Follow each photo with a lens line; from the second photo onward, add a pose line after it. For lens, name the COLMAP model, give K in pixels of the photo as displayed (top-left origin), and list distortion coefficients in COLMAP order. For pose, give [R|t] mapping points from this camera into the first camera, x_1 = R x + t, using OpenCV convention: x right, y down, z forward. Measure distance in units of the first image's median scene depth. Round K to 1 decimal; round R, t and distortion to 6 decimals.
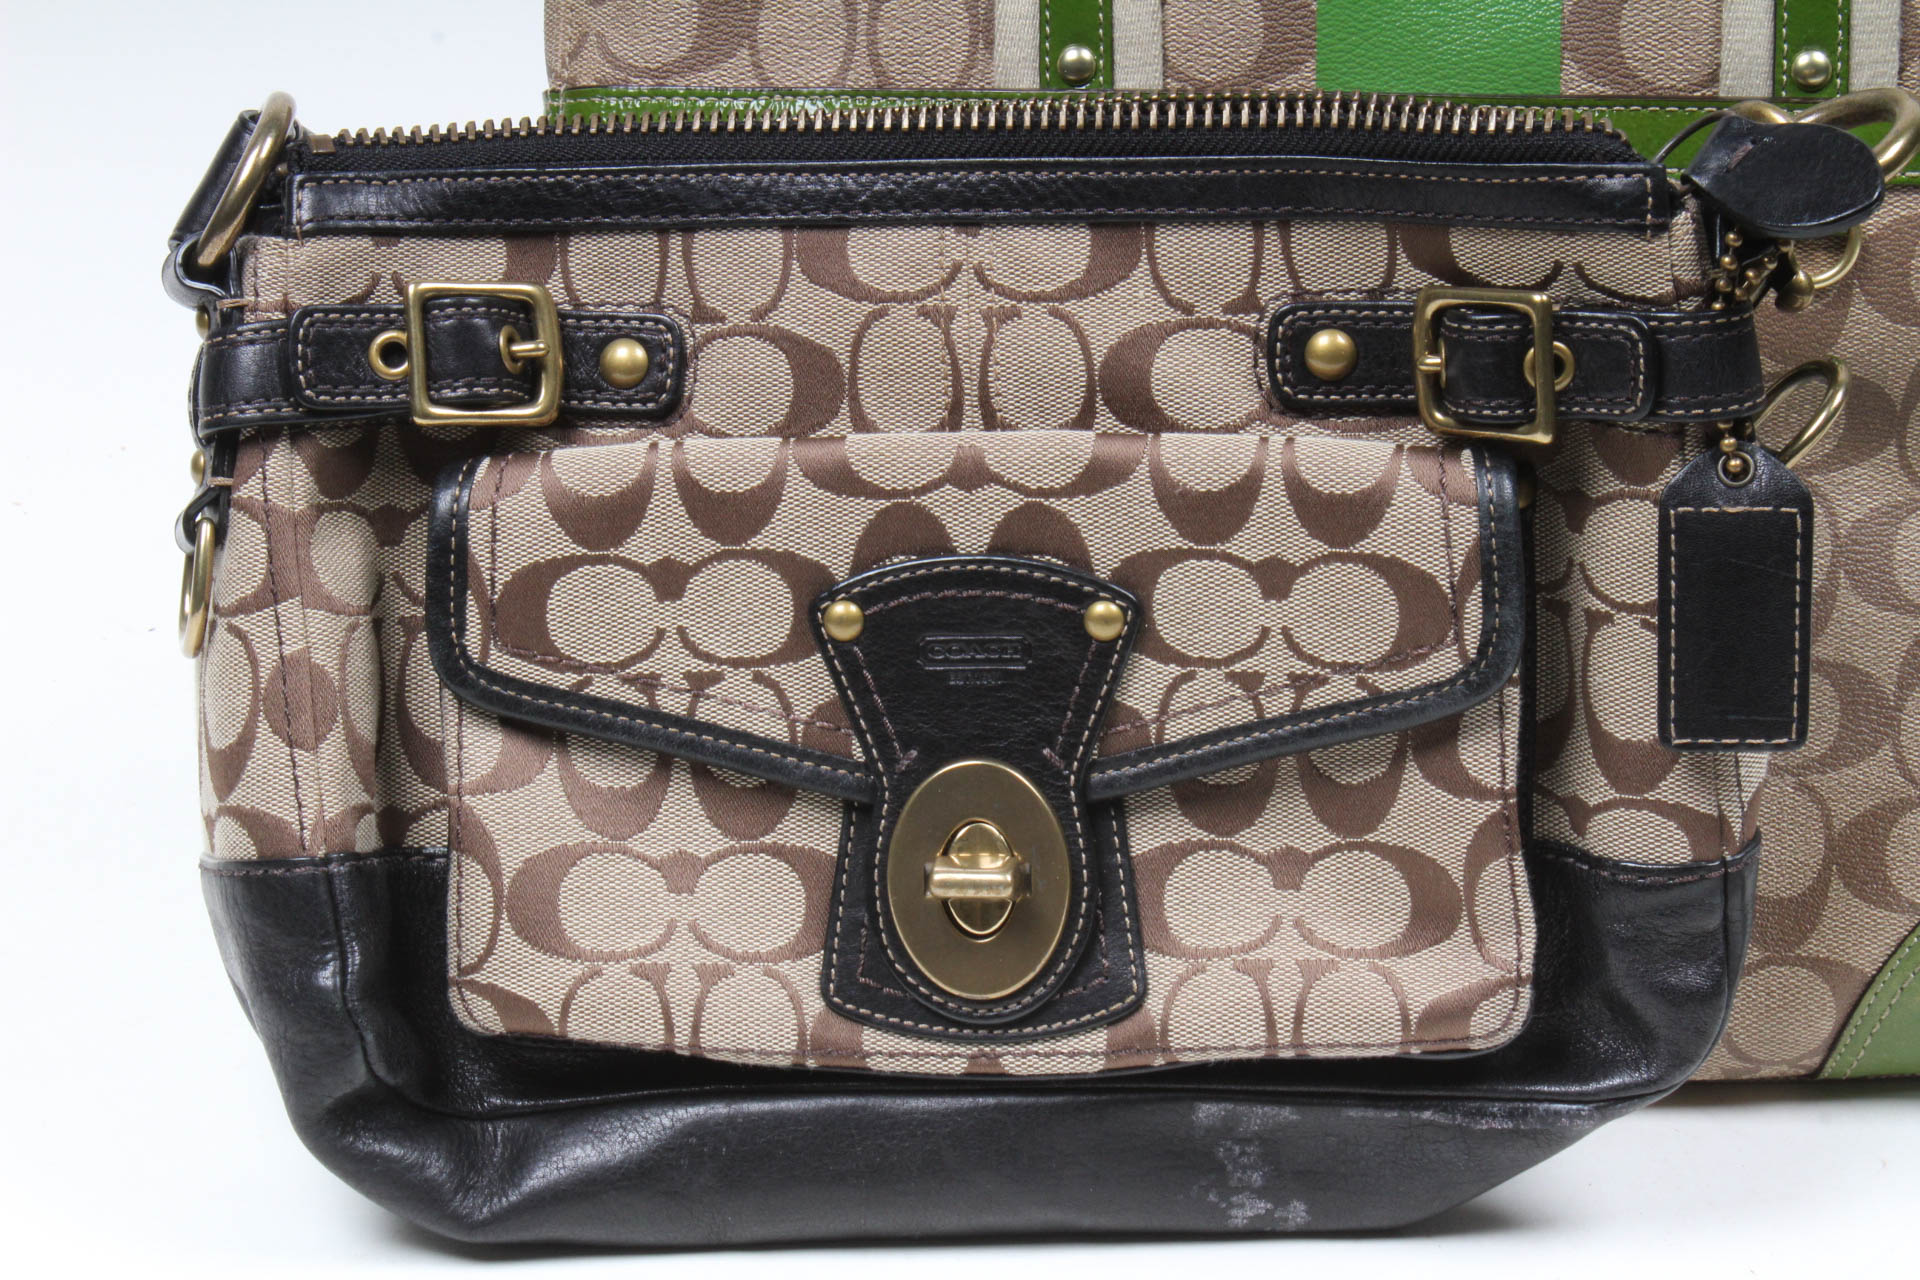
lens RADIAL K [[4304.0, 0, 972.5], [0, 4304.0, 690.1], [0, 0, 1]] dist [0.037883, 0.000000]
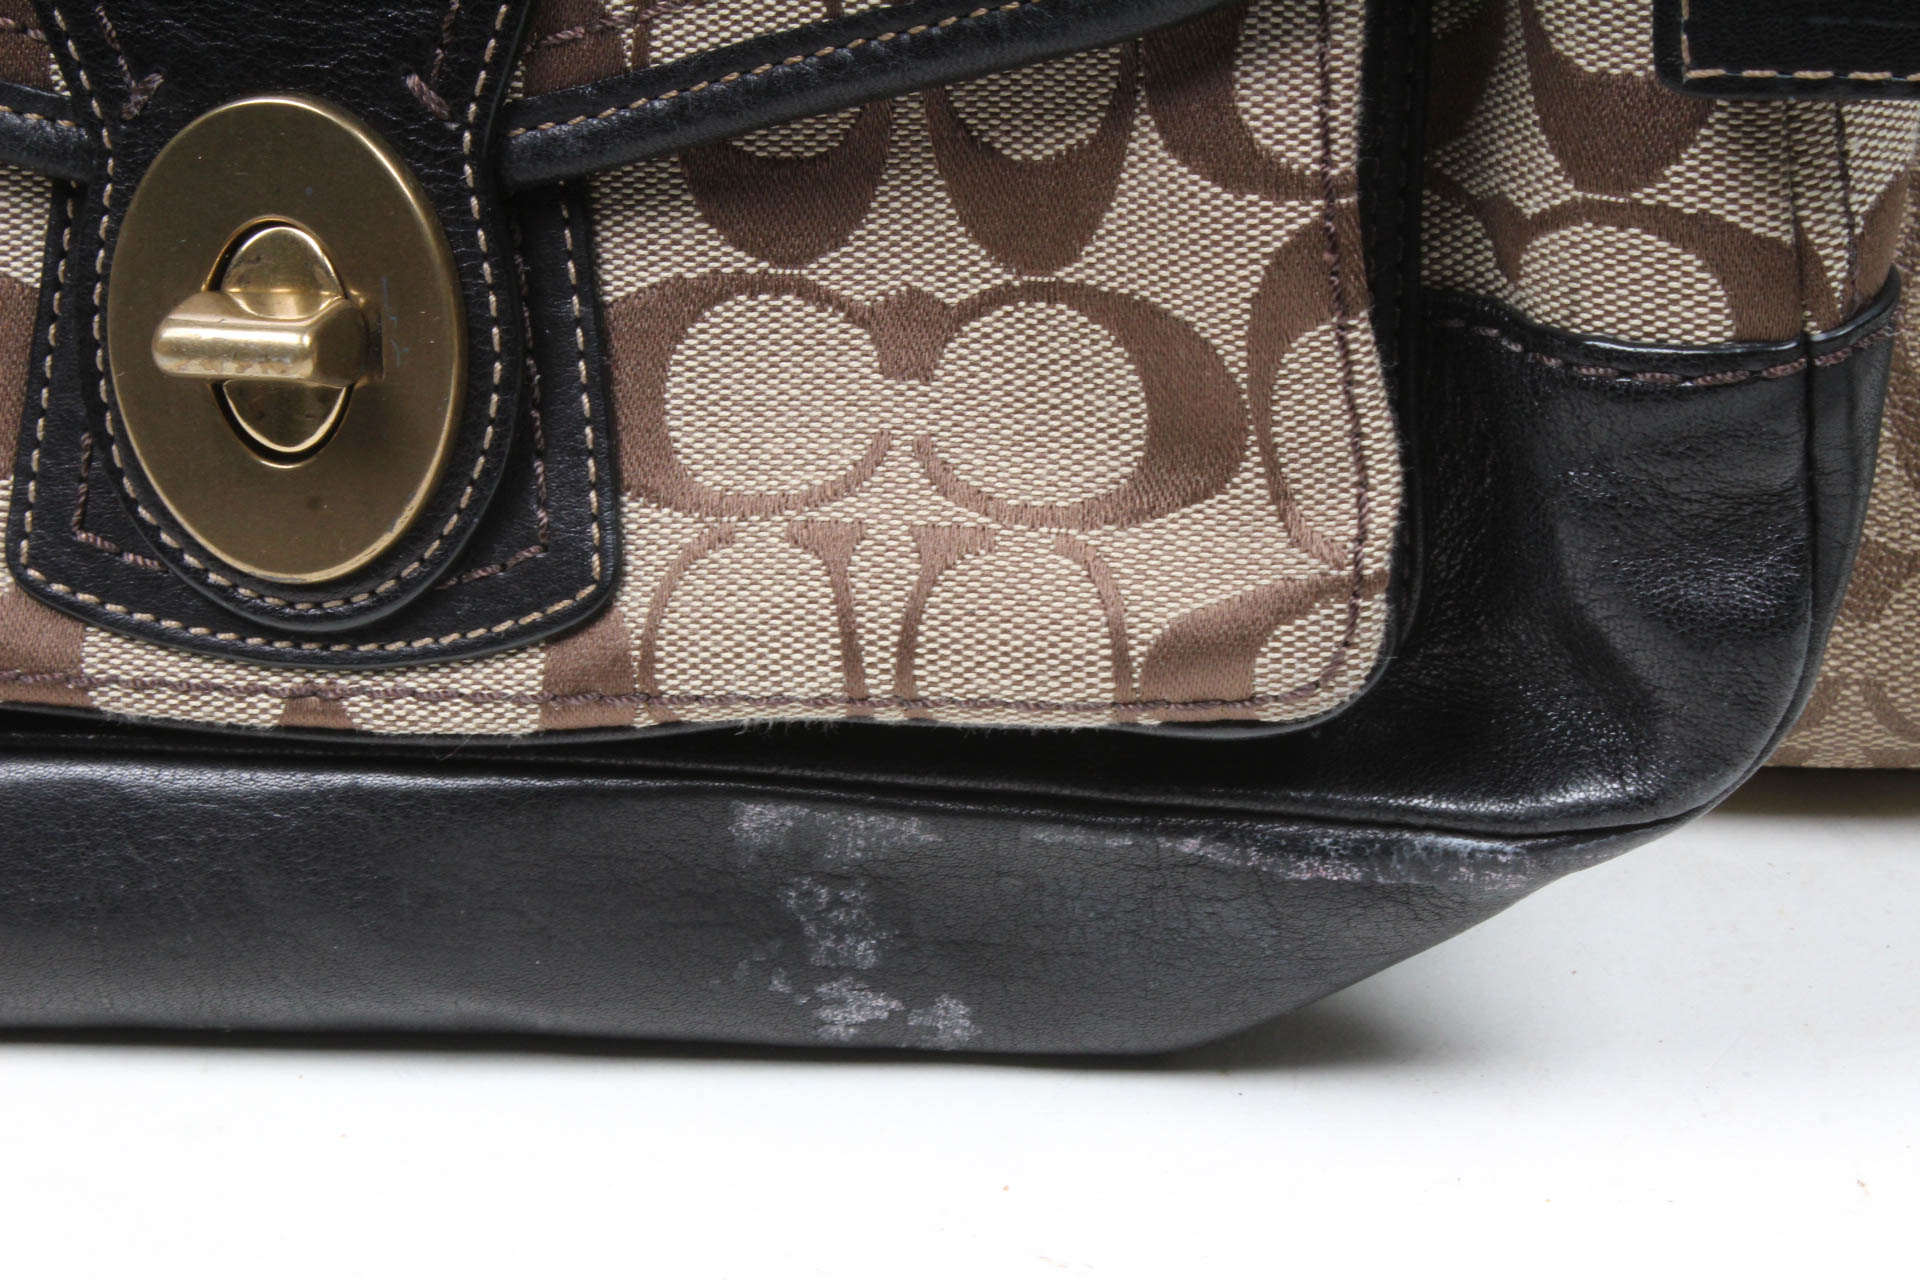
lens RADIAL K [[4304.0, 0, 962.3], [0, 4304.0, 637.4], [0, 0, 1]] dist [0.037883, 0.000000]
pose [[0.991830, 0.034025, -0.122945, 0.140133], [-0.019920, 0.993260, 0.114180, 0.019817], [0.126001, -0.110798, 0.985823, 0.520333]]
